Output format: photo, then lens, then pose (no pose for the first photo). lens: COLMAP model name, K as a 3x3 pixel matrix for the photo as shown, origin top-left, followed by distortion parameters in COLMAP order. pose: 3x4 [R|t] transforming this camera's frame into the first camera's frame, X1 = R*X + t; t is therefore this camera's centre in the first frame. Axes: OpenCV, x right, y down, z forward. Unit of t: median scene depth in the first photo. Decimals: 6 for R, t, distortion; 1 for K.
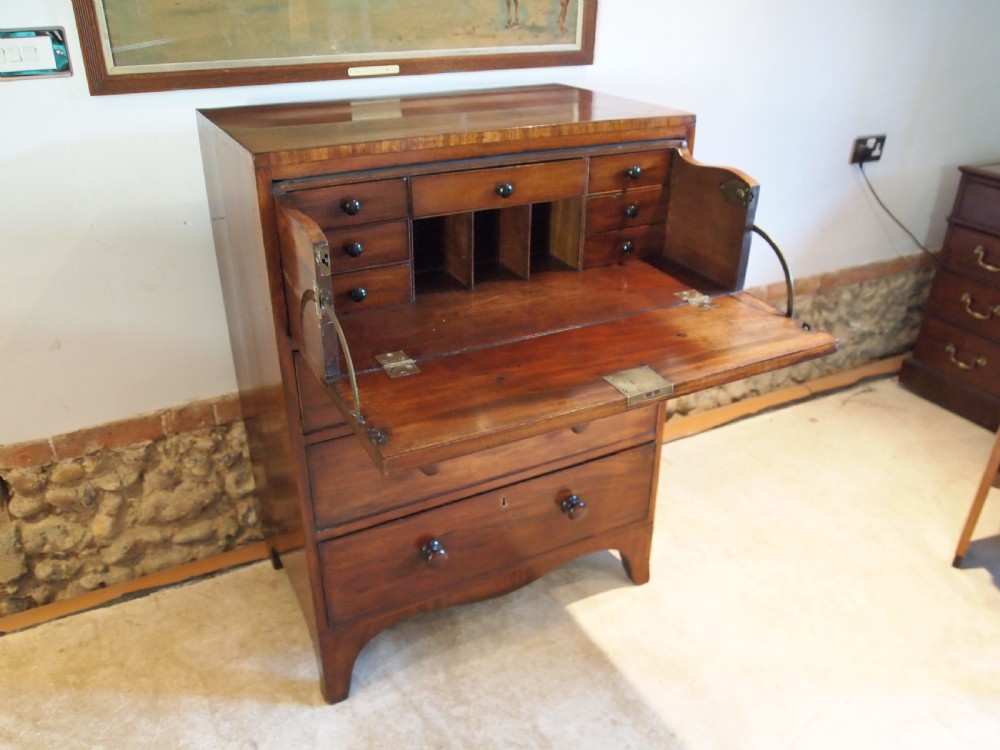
lens RADIAL K [[800.1, 0, 496.5], [0, 800.1, 381.6], [0, 0, 1]] dist [-0.049800, 0.005245]
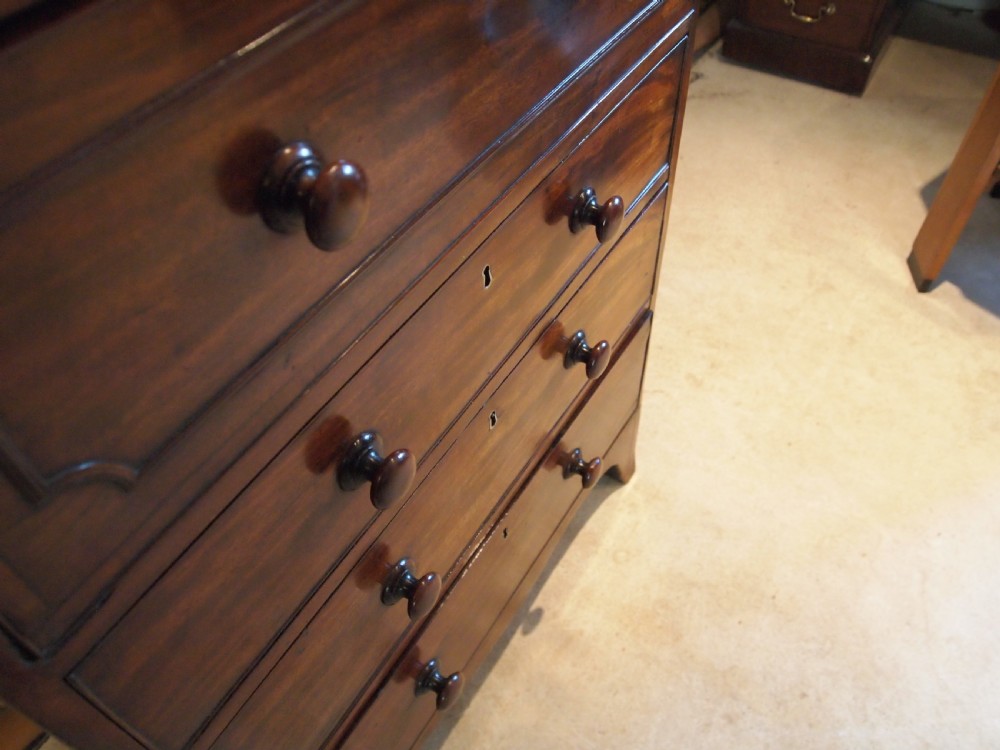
lens RADIAL K [[800.1, 0, 499.7], [0, 800.1, 380.3], [0, 0, 1]] dist [-0.049800, 0.005245]
pose [[0.863464, -0.398463, 0.309286, -0.108996], [0.259204, 0.876525, 0.405608, -0.150257], [-0.432717, -0.270059, 0.860130, 0.489483]]
